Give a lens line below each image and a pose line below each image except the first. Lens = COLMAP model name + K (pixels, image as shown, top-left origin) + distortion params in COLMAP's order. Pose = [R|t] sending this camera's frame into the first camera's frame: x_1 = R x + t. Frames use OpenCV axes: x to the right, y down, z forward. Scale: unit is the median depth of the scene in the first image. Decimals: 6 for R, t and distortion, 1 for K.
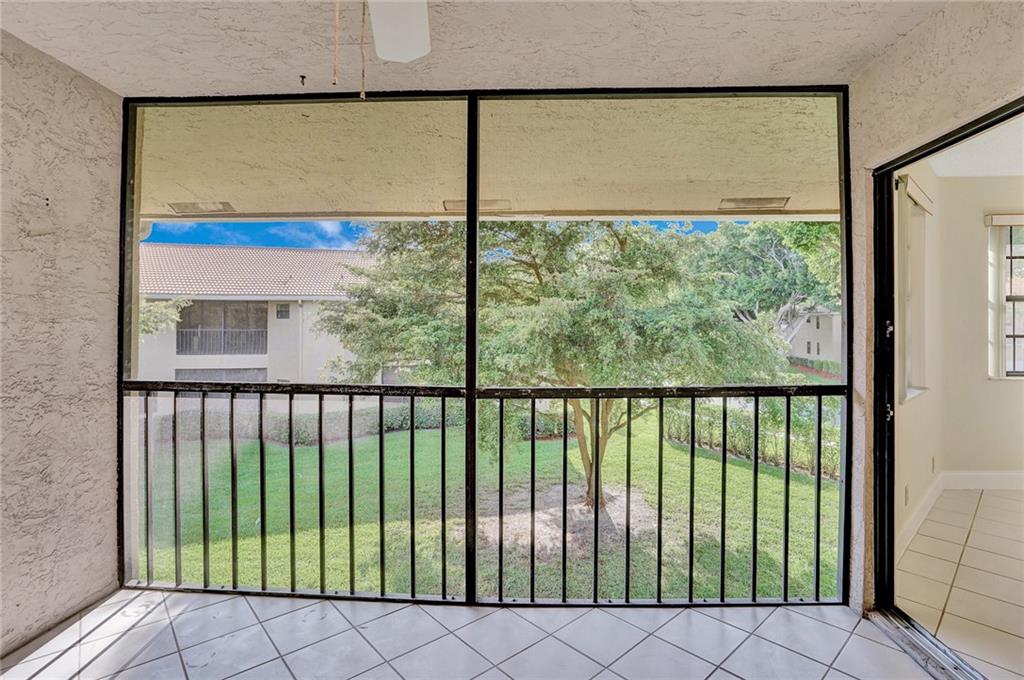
lens RADIAL K [[479.7, 0, 515.0], [0, 479.7, 317.8], [0, 0, 1]] dist [-0.055019, 0.018457]
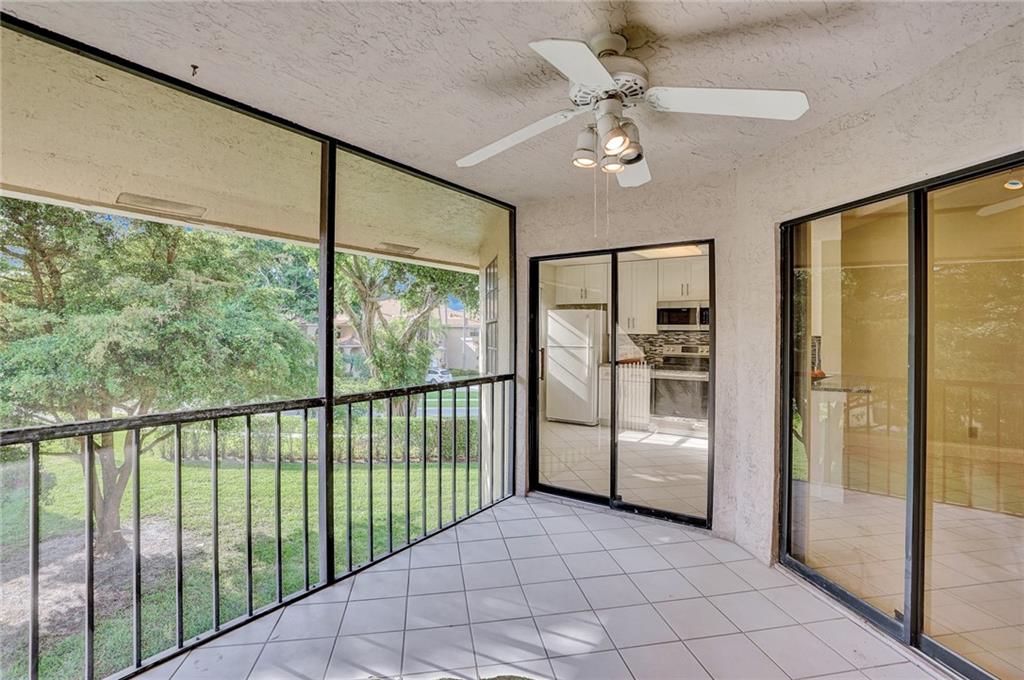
lens RADIAL K [[479.7, 0, 506.1], [0, 479.7, 345.6], [0, 0, 1]] dist [-0.055019, 0.018457]
pose [[0.542578, -0.018085, 0.839811, -0.812102], [-0.004079, 0.999700, 0.024164, -0.007034], [-0.839996, -0.016536, 0.542341, 0.019403]]
